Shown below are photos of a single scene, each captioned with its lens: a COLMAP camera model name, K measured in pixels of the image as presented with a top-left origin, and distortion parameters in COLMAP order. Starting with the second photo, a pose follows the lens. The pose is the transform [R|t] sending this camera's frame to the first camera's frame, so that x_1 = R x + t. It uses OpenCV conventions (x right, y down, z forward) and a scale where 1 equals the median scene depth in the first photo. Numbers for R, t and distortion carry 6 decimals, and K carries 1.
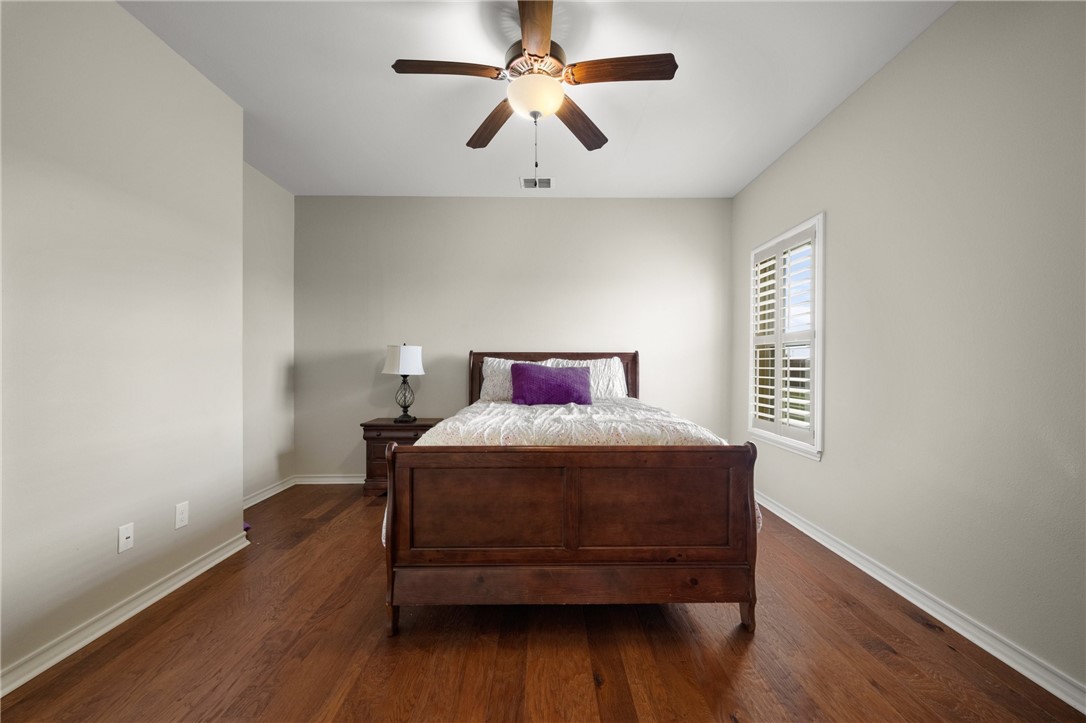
lens RADIAL K [[429.9, 0, 544.5], [0, 429.9, 361.3], [0, 0, 1]] dist [0.004082, 0.000296]
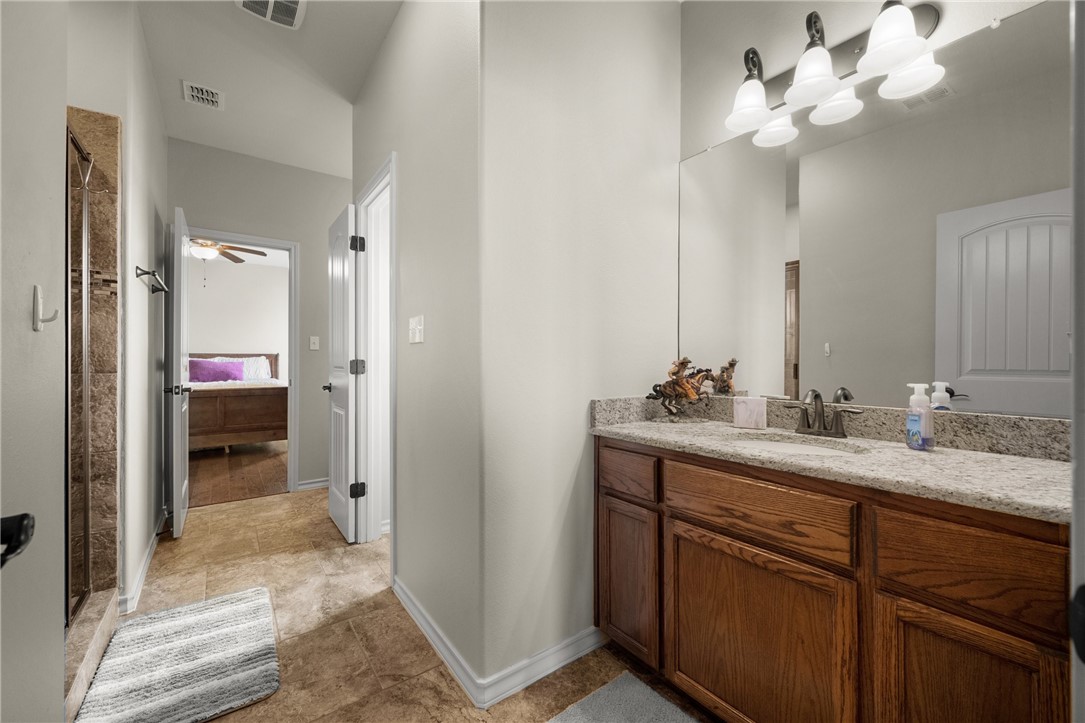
lens RADIAL K [[429.5, 0, 549.4], [0, 429.5, 357.2], [0, 0, 1]] dist [0.004082, 0.000296]
pose [[0.799065, 0.003400, 0.601235, 0.045428], [0.000470, 0.999980, -0.006279, 0.005993], [-0.601245, 0.005300, 0.799047, -1.351917]]
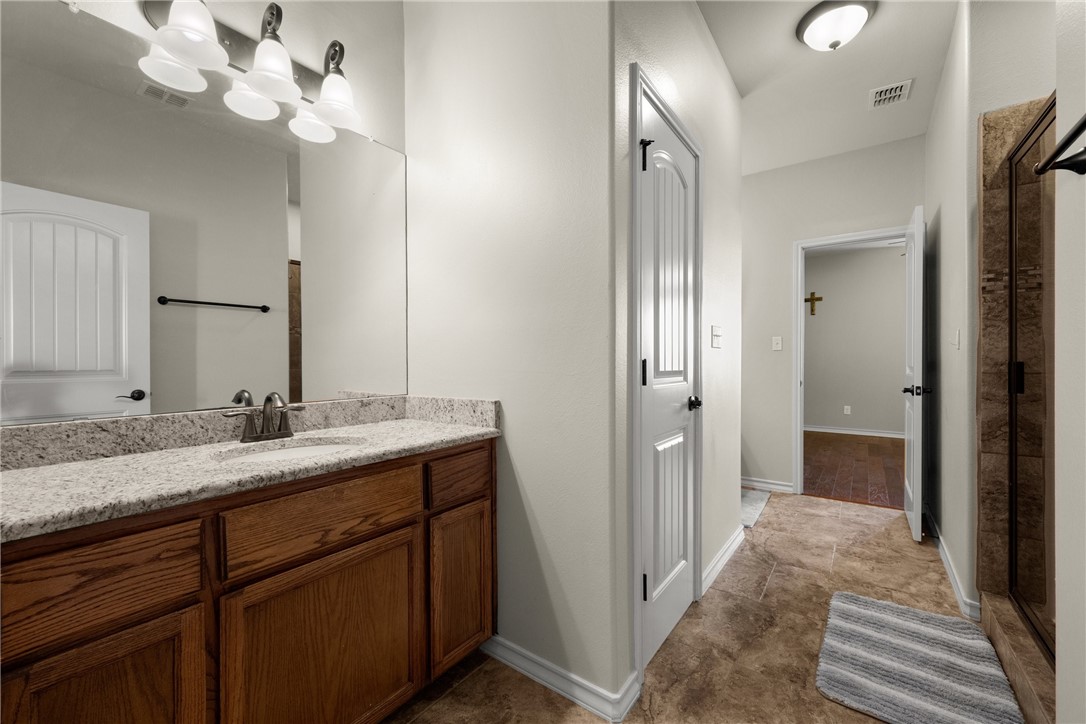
lens RADIAL K [[429.9, 0, 555.3], [0, 429.9, 361.0], [0, 0, 1]] dist [0.004082, 0.000296]
pose [[-0.807130, 0.002783, 0.590368, 0.054336], [0.005946, 0.999976, 0.003416, 0.004441], [-0.590344, 0.006268, -0.807127, 1.662888]]
